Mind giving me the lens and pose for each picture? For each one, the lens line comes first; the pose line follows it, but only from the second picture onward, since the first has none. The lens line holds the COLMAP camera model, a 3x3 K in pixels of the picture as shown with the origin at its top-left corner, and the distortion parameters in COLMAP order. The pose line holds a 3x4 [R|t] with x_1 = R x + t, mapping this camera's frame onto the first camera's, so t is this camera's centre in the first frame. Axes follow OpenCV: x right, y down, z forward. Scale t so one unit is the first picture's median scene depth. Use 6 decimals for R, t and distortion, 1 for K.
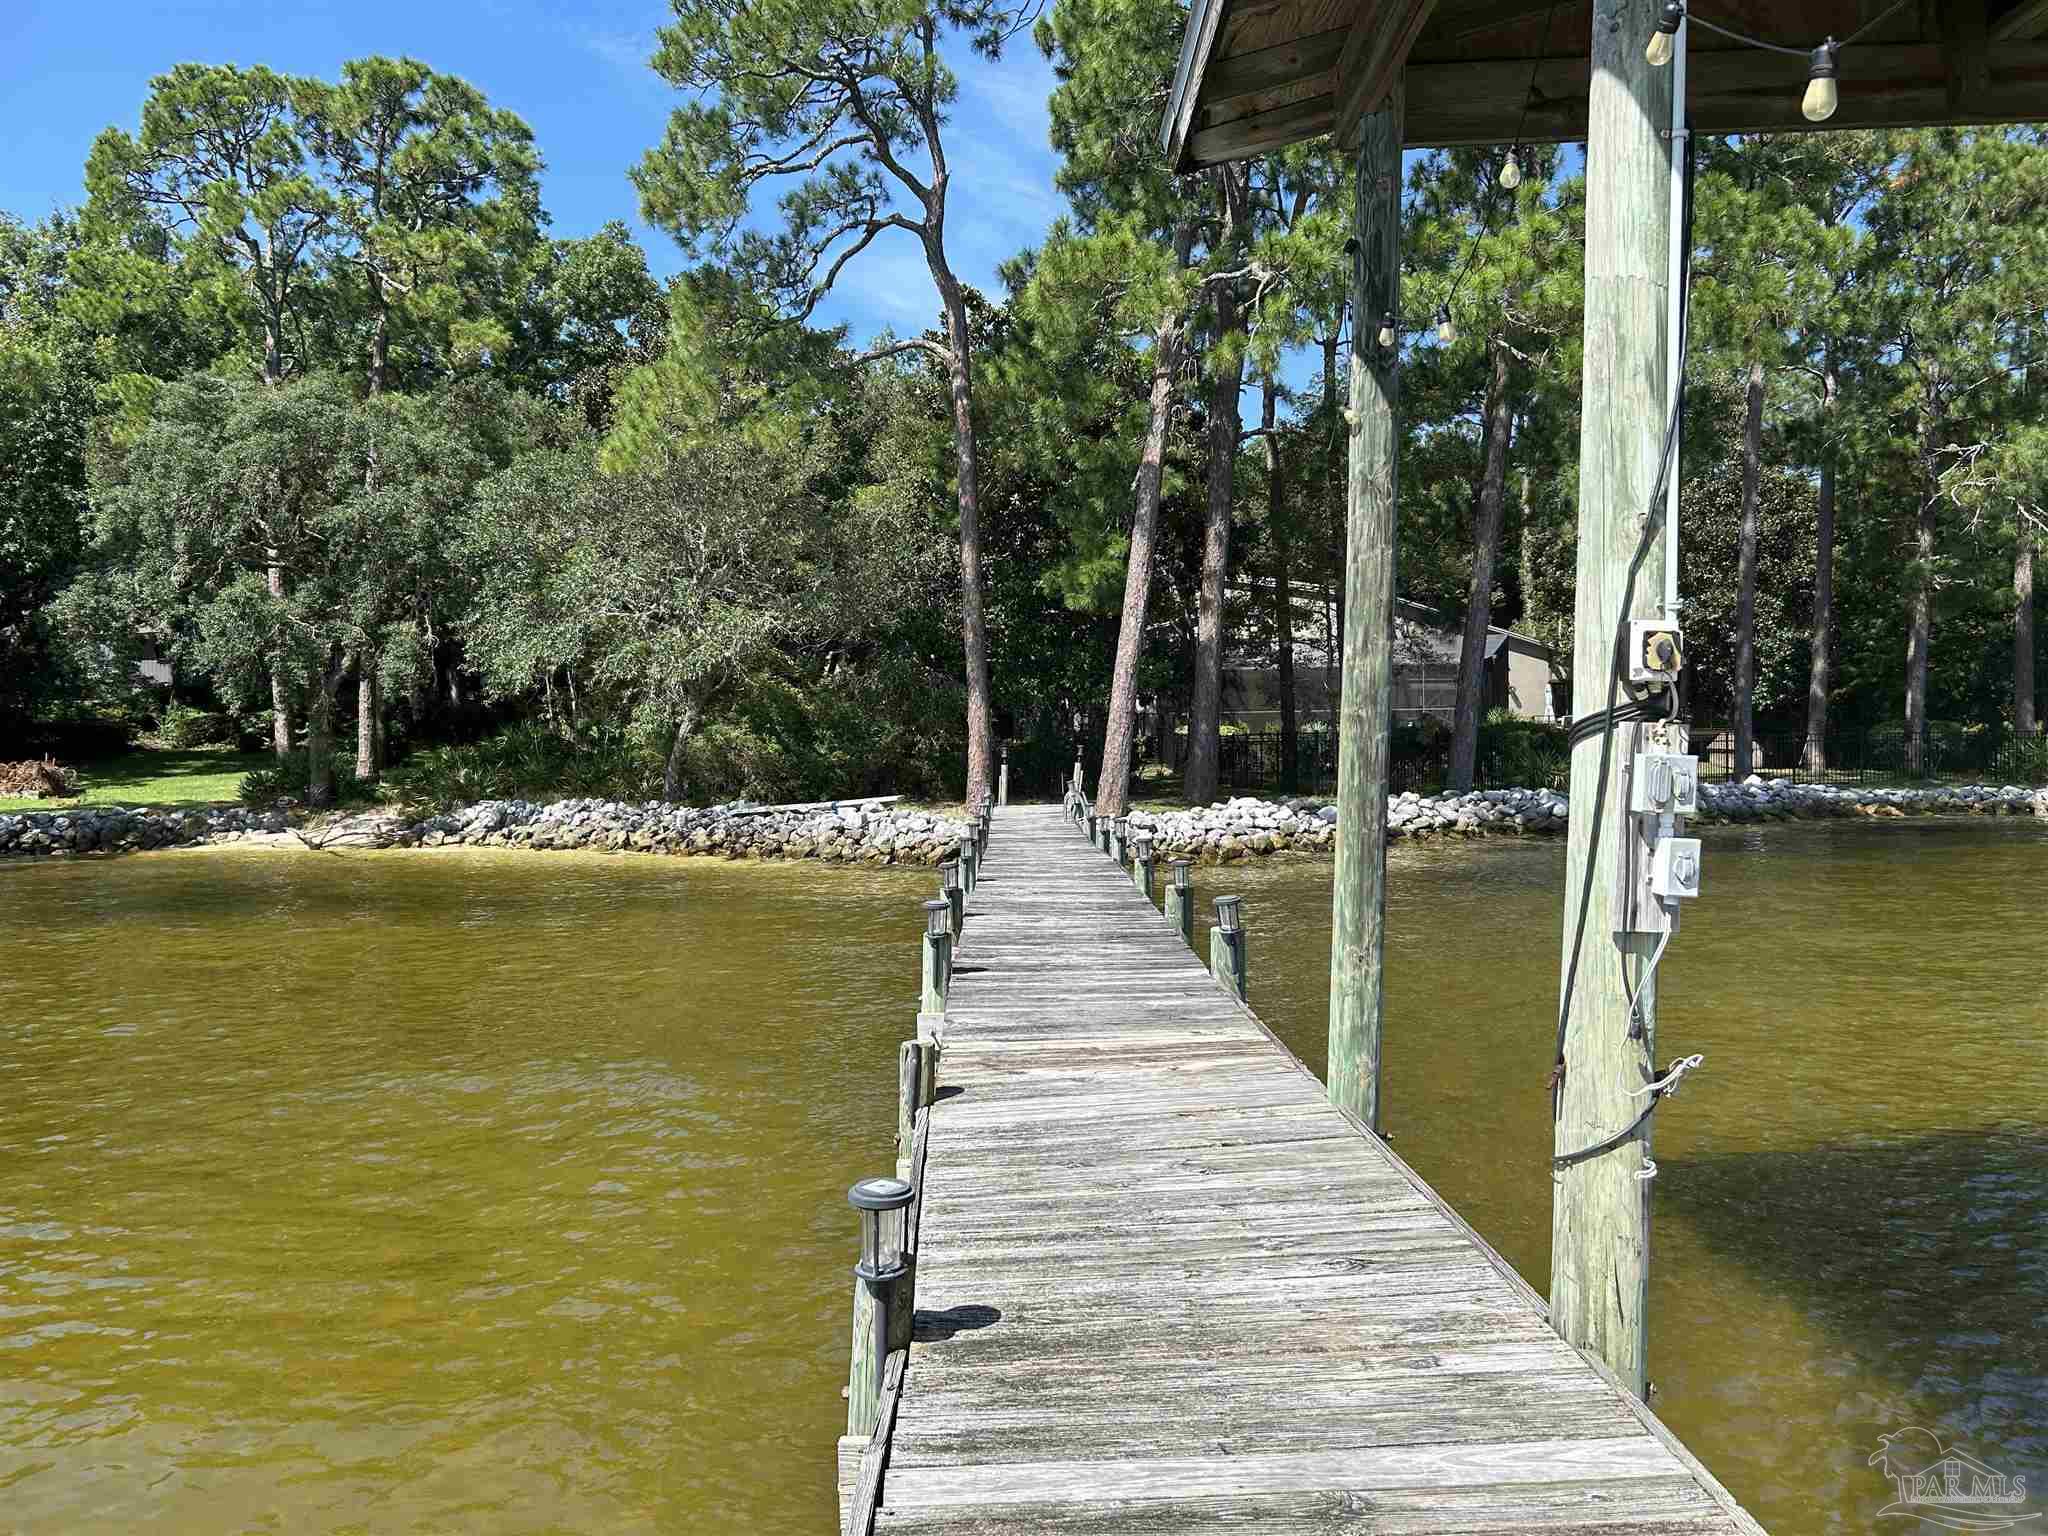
lens RADIAL K [[1485.2, 0, 1024.0], [0, 1485.2, 768.0], [0, 0, 1]] dist [0.053601, -0.087139]
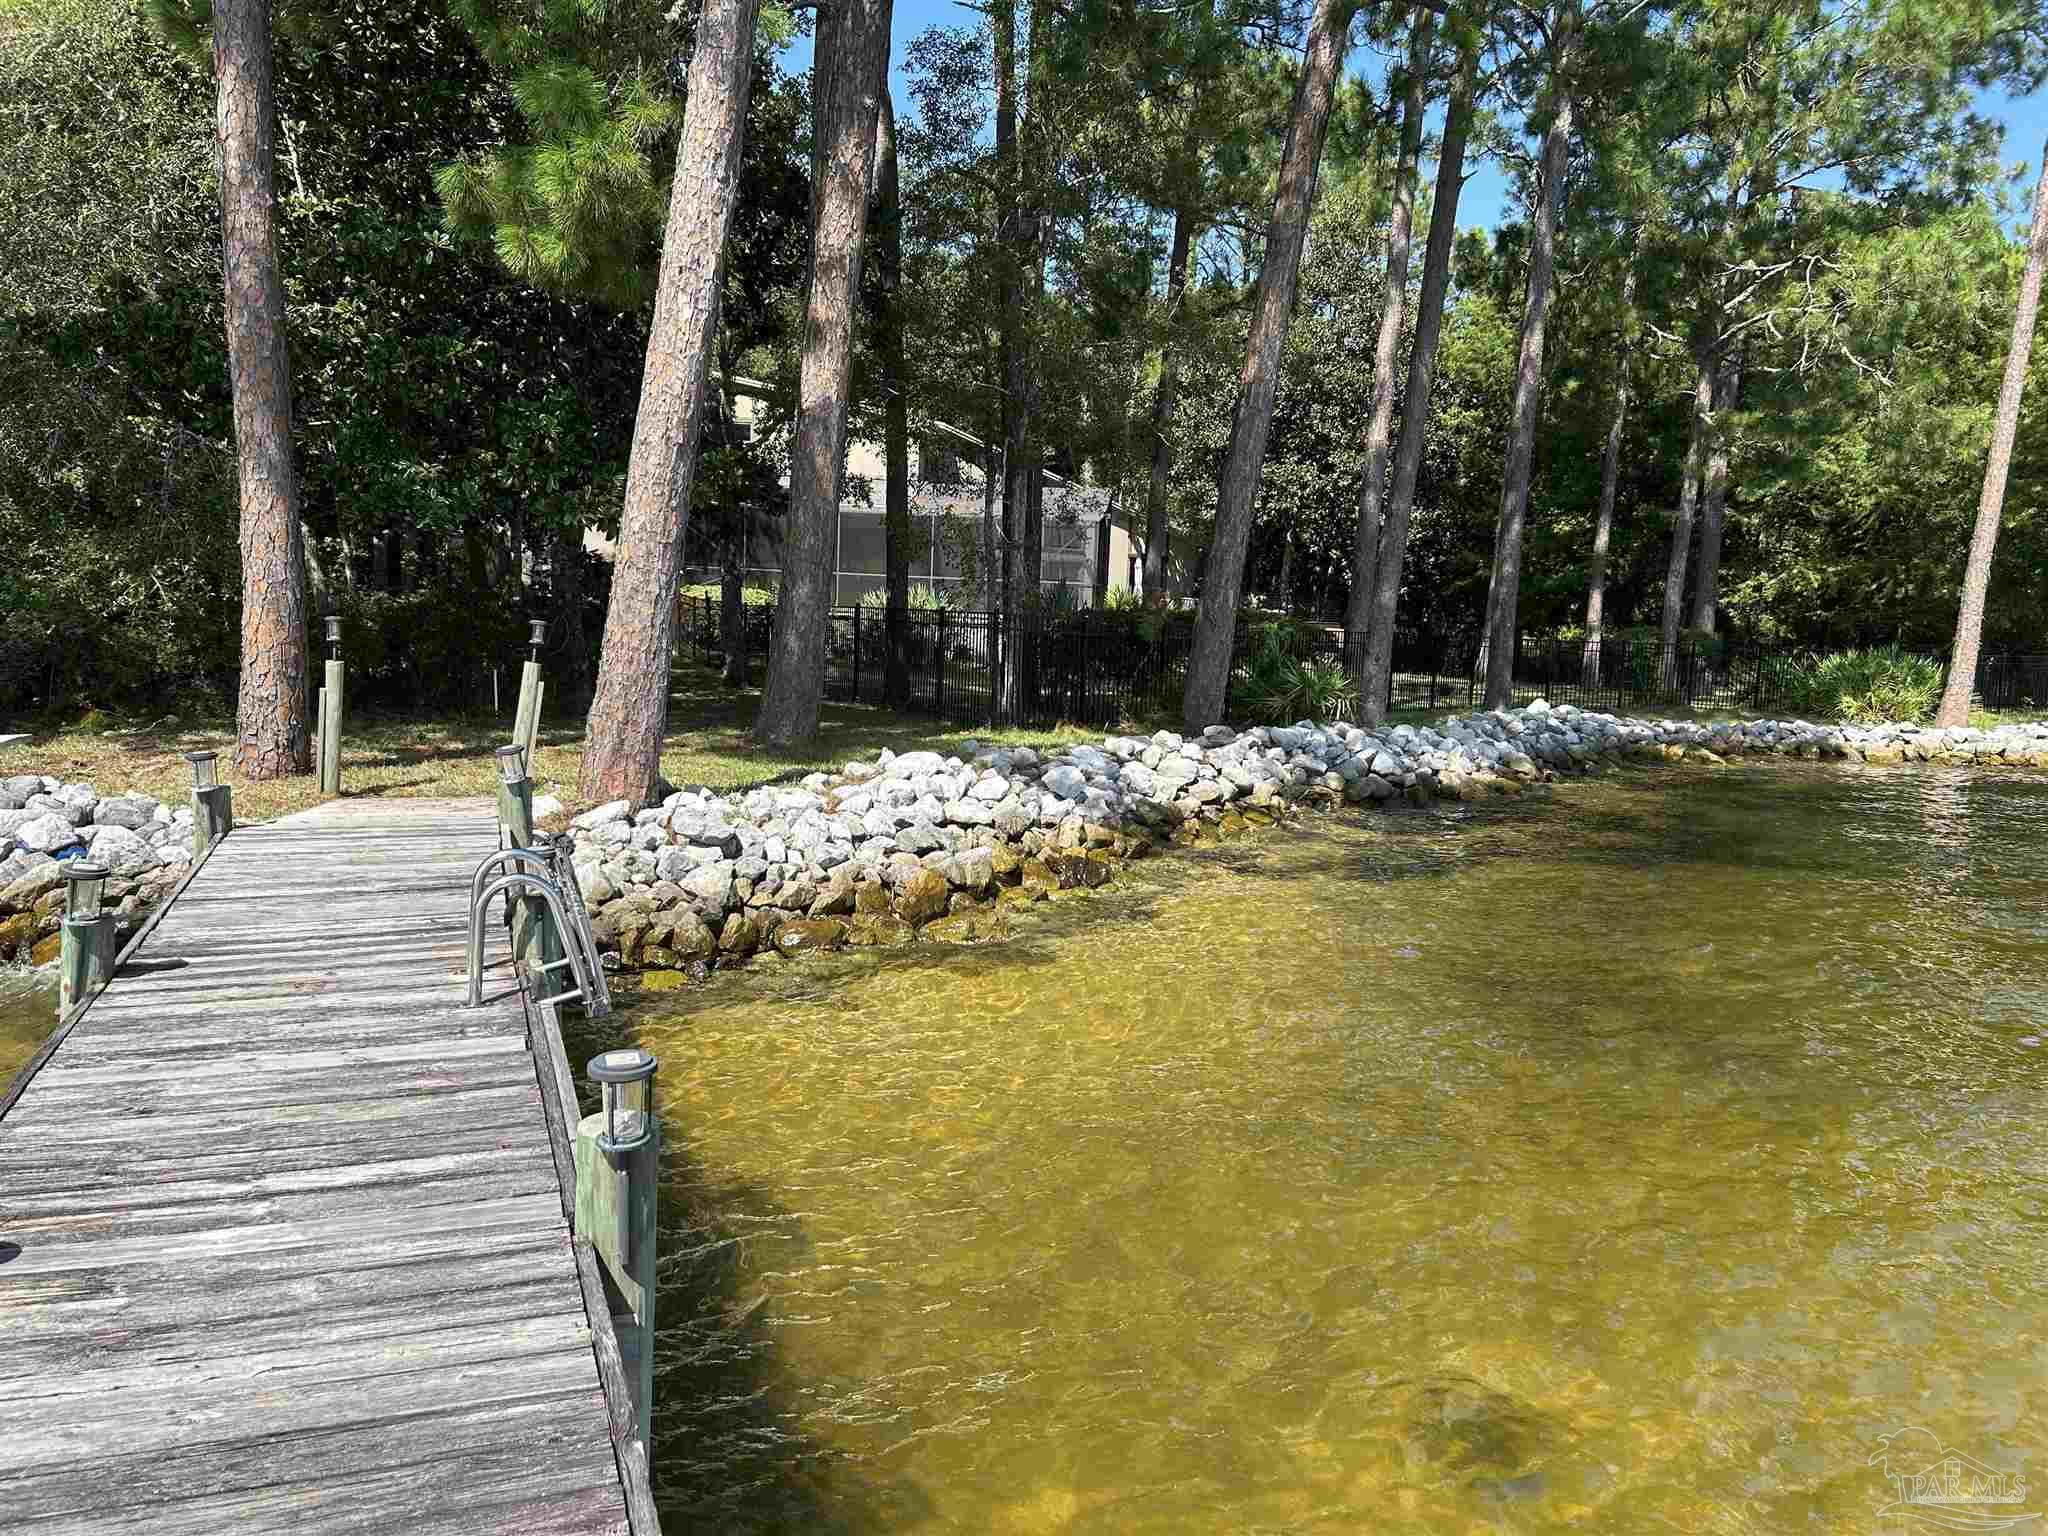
lens RADIAL K [[1555.2, 0, 1021.6], [0, 1555.2, 807.4], [0, 0, 1]] dist [0.066802, 0.001520]
pose [[0.941511, 0.004615, 0.336950, 0.017477], [-0.041427, 0.993907, 0.102145, -0.013361], [-0.334426, -0.110129, 0.935965, 0.527933]]
